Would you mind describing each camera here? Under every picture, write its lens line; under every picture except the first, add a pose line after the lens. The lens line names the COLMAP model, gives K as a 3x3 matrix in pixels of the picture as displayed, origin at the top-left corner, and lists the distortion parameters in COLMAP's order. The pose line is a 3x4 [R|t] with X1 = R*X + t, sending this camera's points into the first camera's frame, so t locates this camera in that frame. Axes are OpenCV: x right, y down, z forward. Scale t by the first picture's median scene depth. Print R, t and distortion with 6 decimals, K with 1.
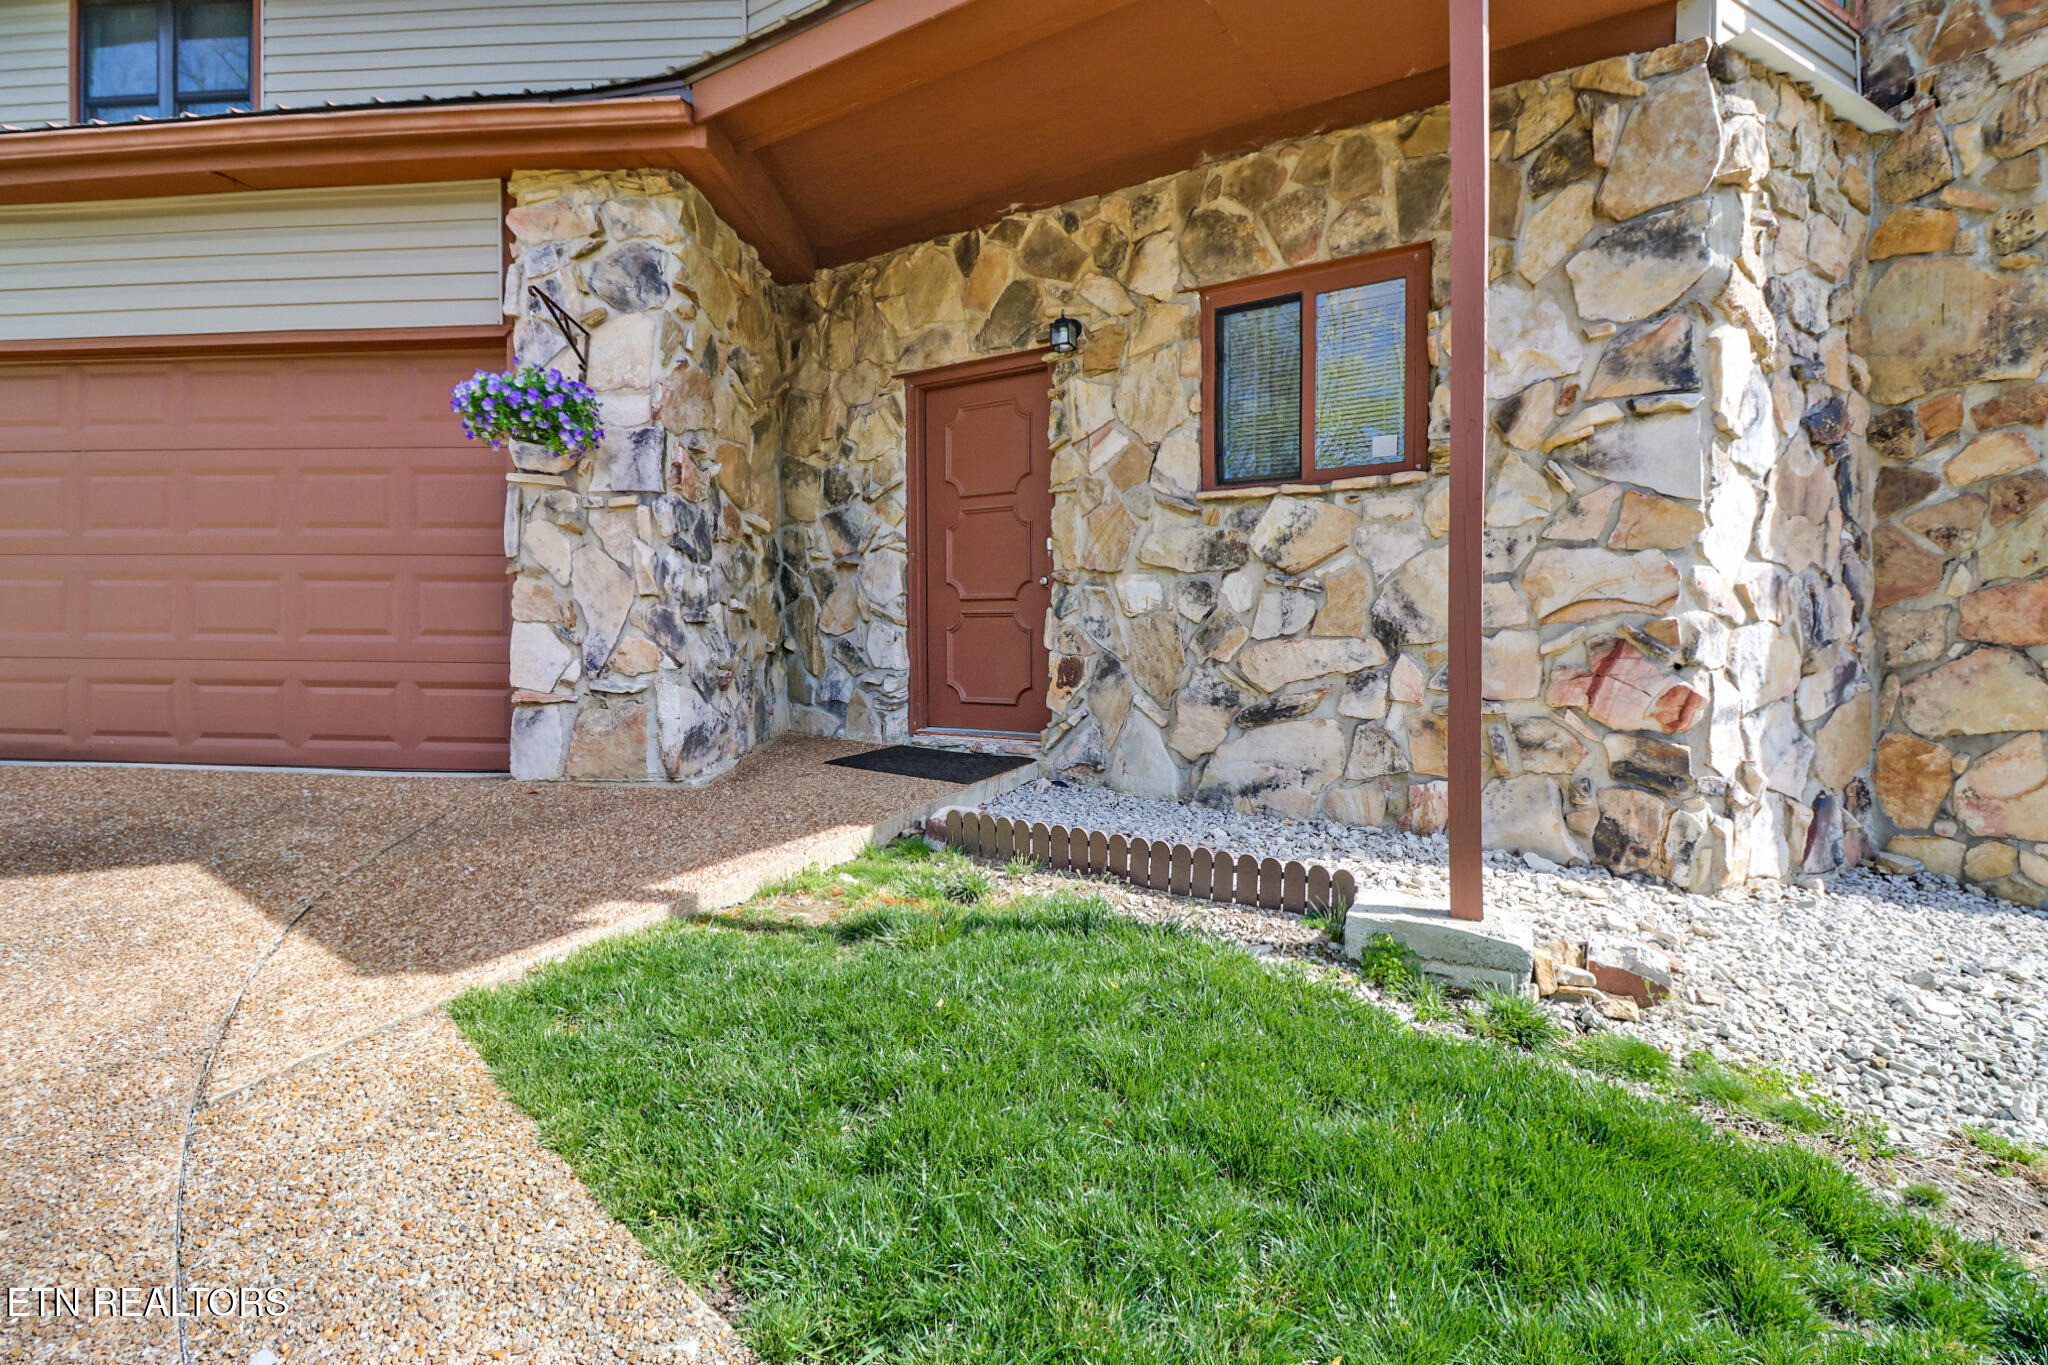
lens RADIAL K [[958.9, 0, 963.8], [0, 958.9, 617.7], [0, 0, 1]] dist [-0.000742, 0.000513]
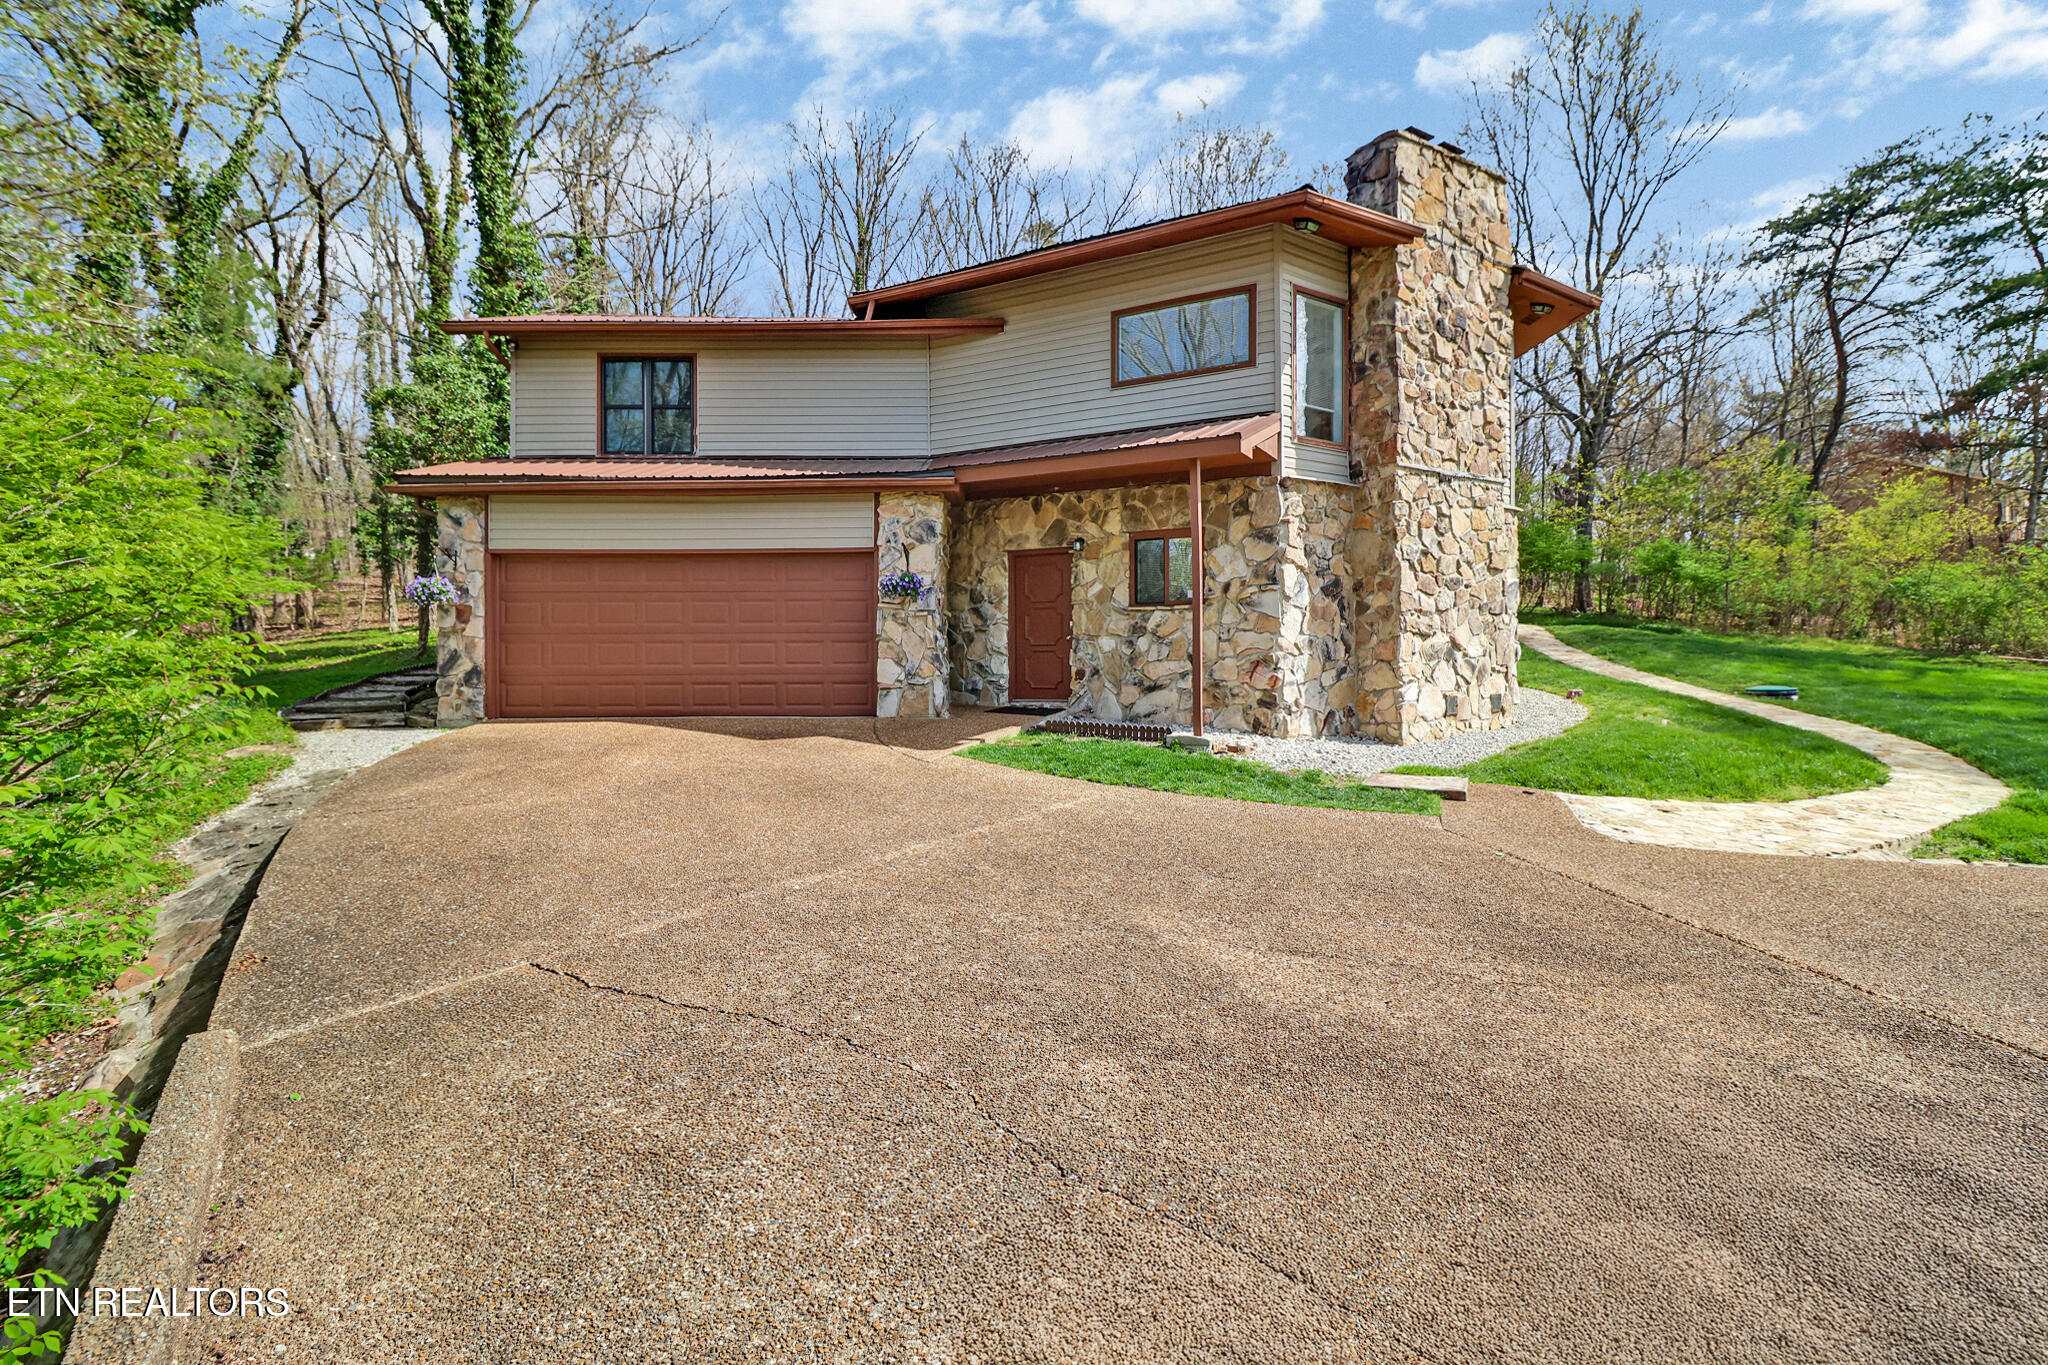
lens RADIAL K [[975.9, 0, 1034.9], [0, 975.9, 649.9], [0, 0, 1]] dist [0.000163, -0.007400]
pose [[0.990769, -0.010871, 0.135128, -0.407575], [0.008137, 0.999751, 0.020771, -0.072276], [-0.135320, -0.019479, 0.990610, -1.767697]]
